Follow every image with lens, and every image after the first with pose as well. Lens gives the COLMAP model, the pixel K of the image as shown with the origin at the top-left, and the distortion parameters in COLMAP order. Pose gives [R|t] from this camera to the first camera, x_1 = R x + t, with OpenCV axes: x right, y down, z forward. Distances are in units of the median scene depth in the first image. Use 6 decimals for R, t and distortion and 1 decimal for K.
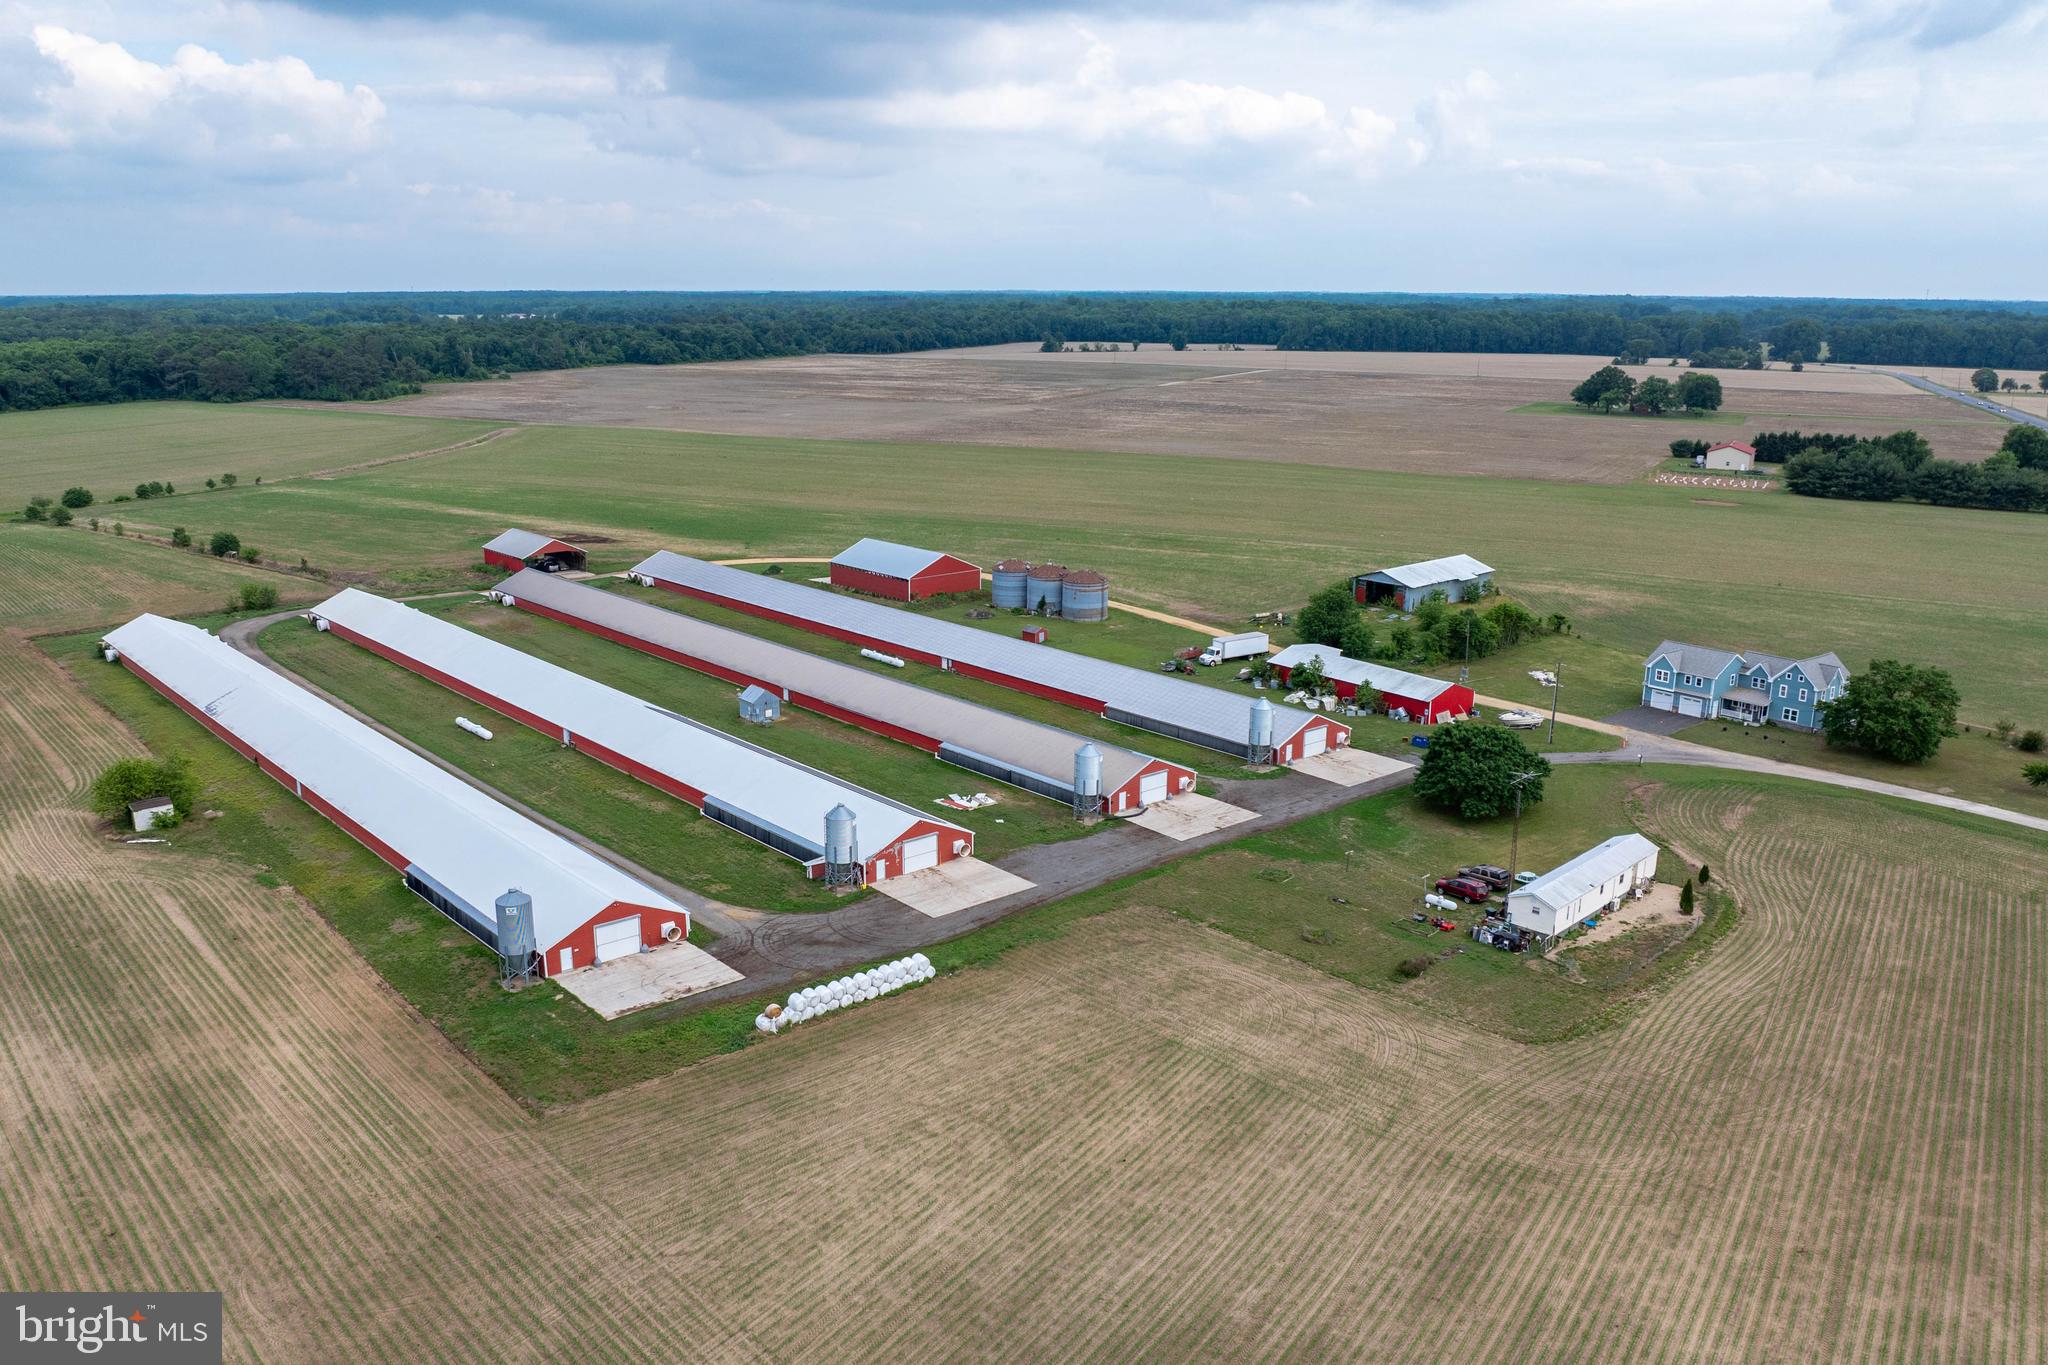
lens RADIAL K [[1612.4, 0, 973.3], [0, 1612.4, 688.8], [0, 0, 1]] dist [-0.033054, -0.008669]
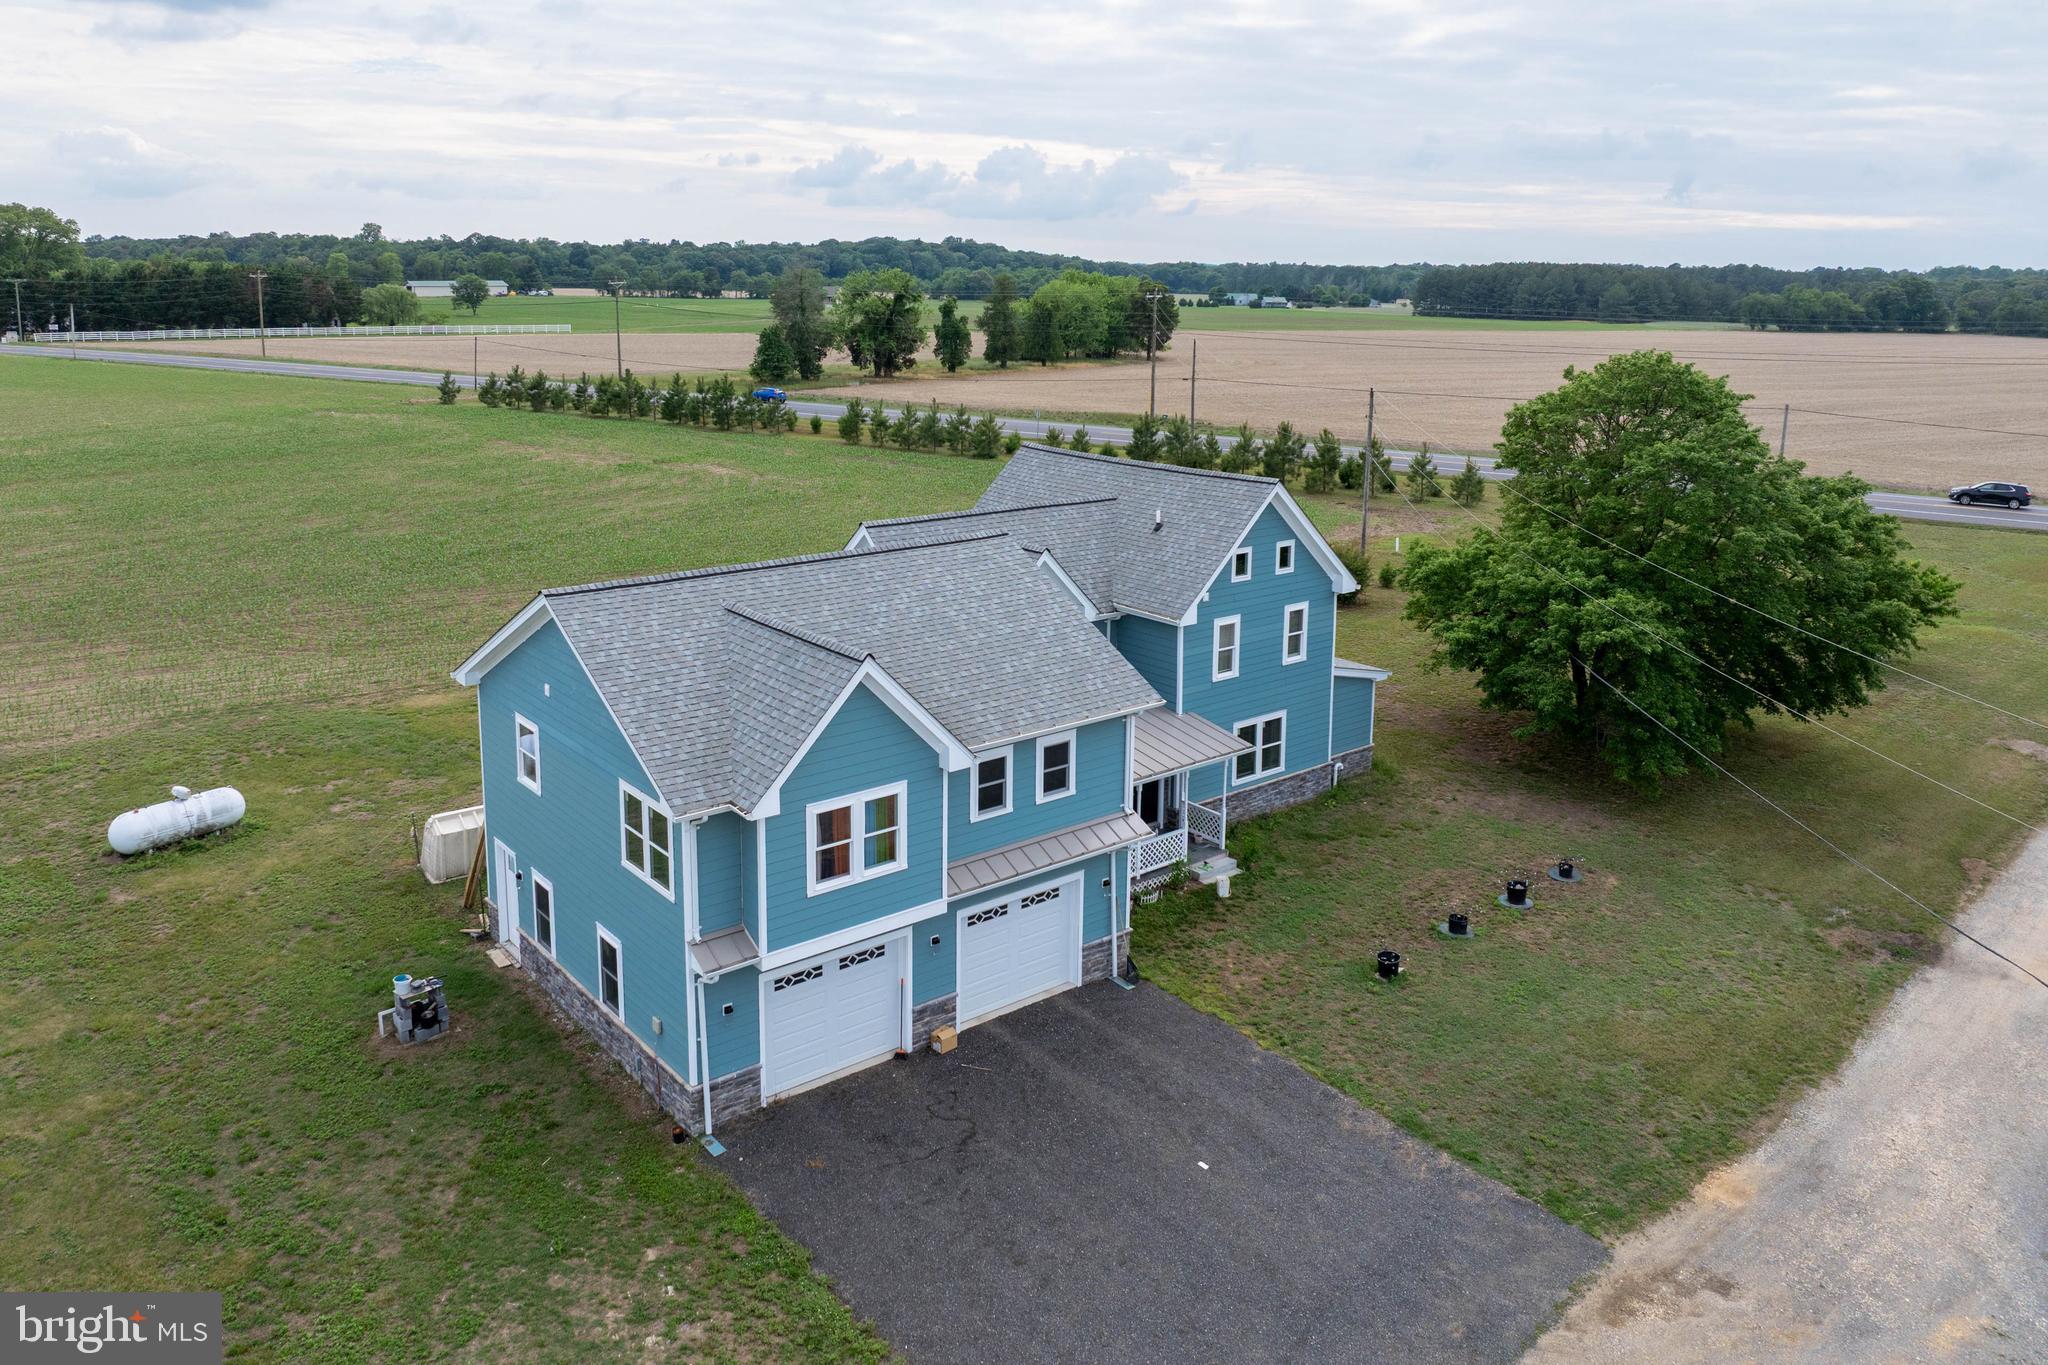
lens RADIAL K [[1496.3, 0, 1031.7], [0, 1496.3, 523.7], [0, 0, 1]] dist [-0.038574, -0.000511]
pose [[-0.041657, -0.176504, 0.983418, 0.333019], [0.232370, 0.955571, 0.181349, -0.051373], [-0.971735, 0.236071, 0.001208, 1.021101]]
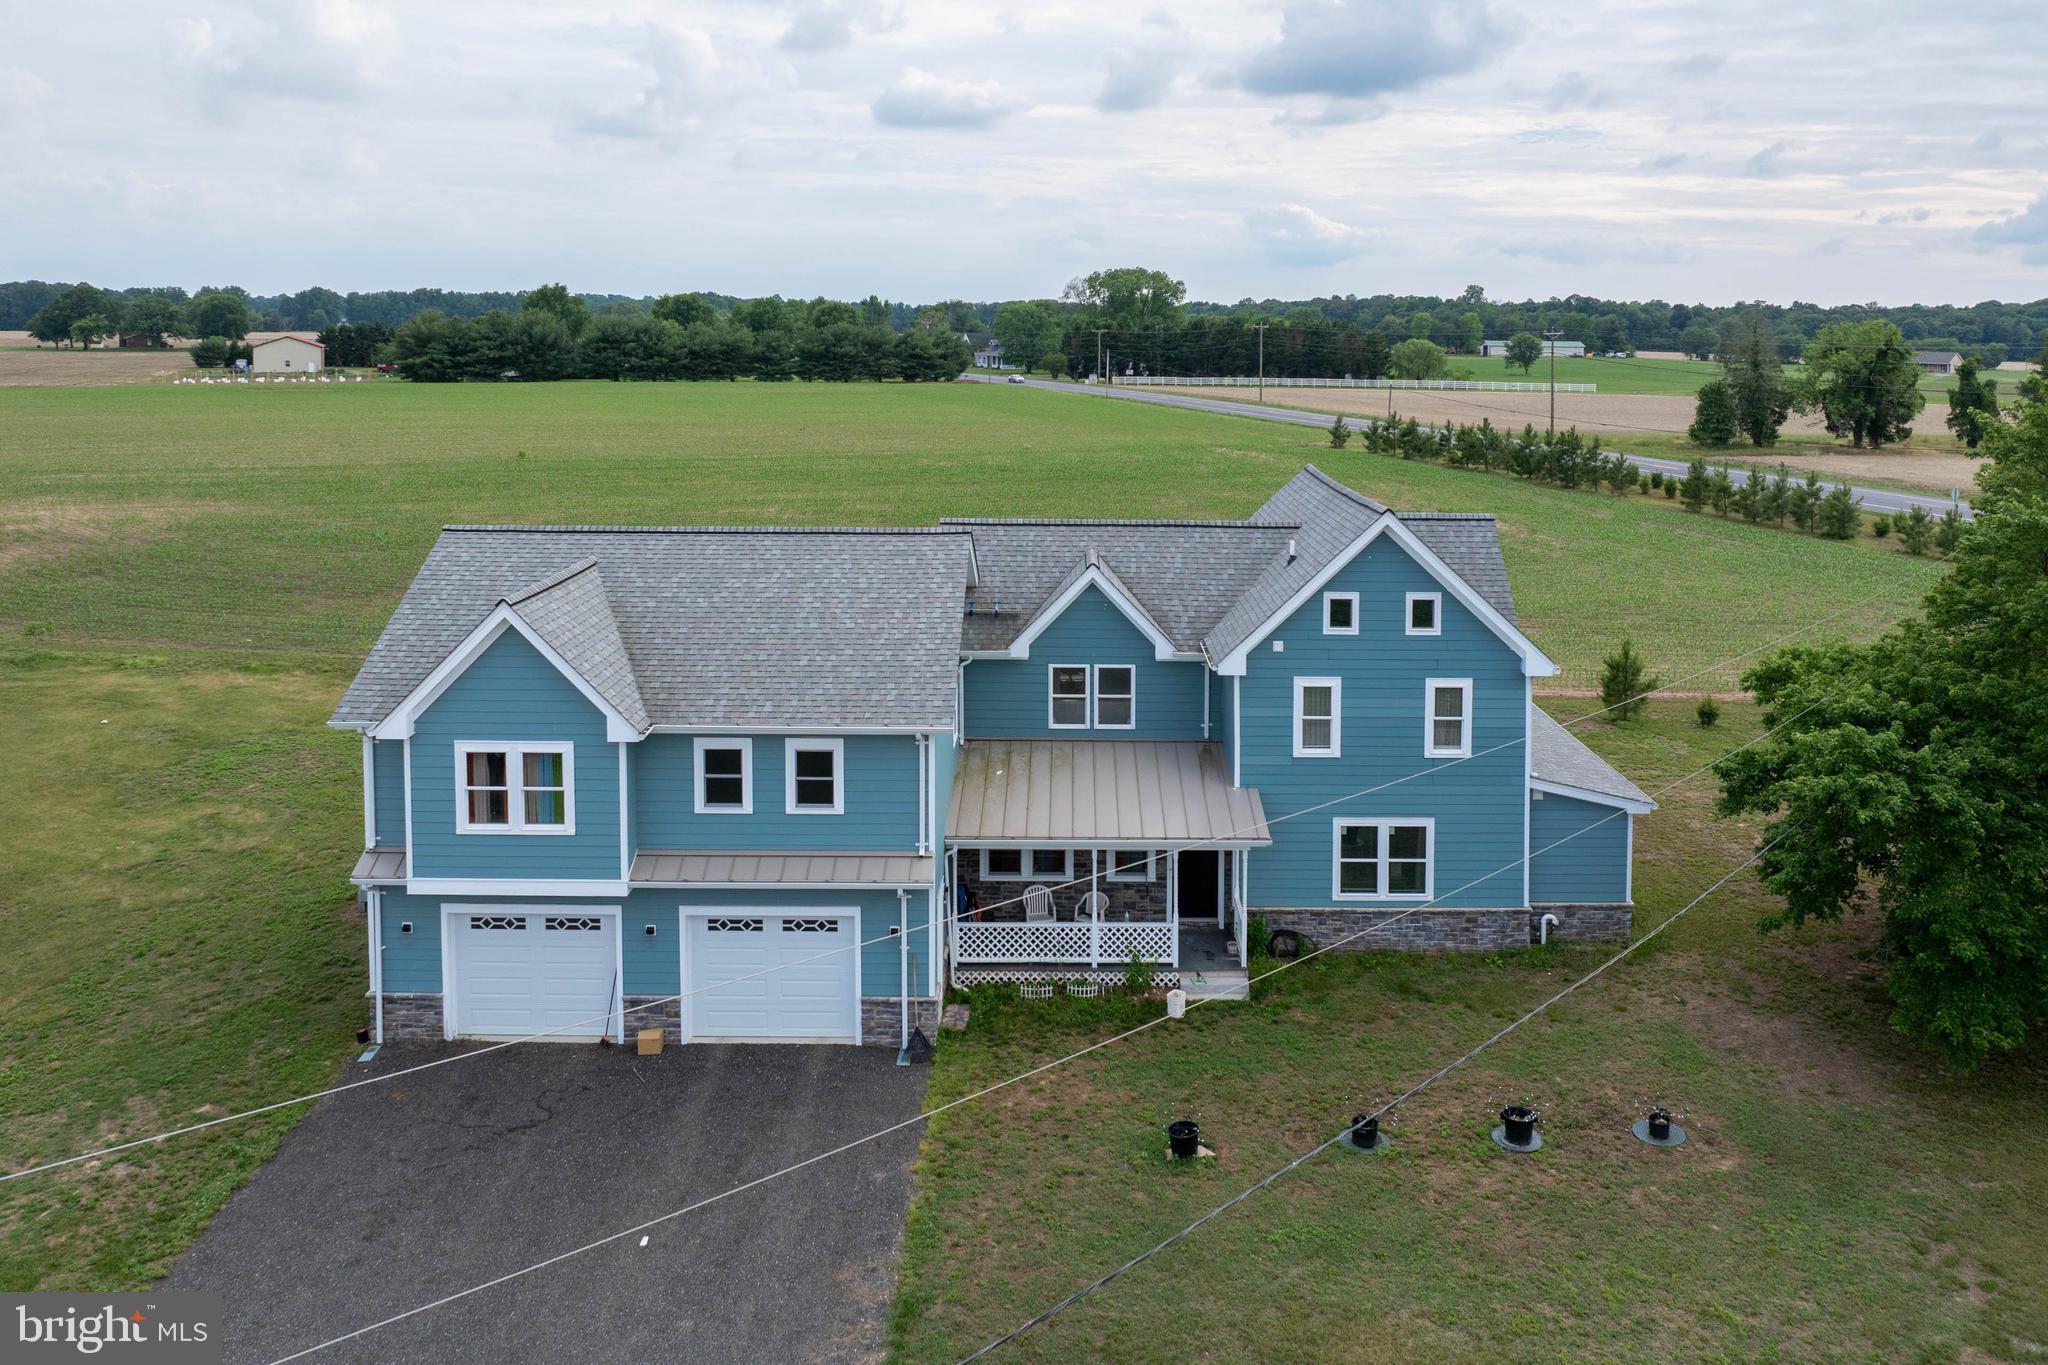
lens RADIAL K [[1571.8, 0, 1099.2], [0, 1571.8, 417.3], [0, 0, 1]] dist [-0.035125, -0.000300]
pose [[0.585844, -0.049845, 0.808890, 0.374891], [0.190282, 0.978665, -0.077507, -0.019153], [-0.787769, 0.199324, 0.582829, 0.925113]]
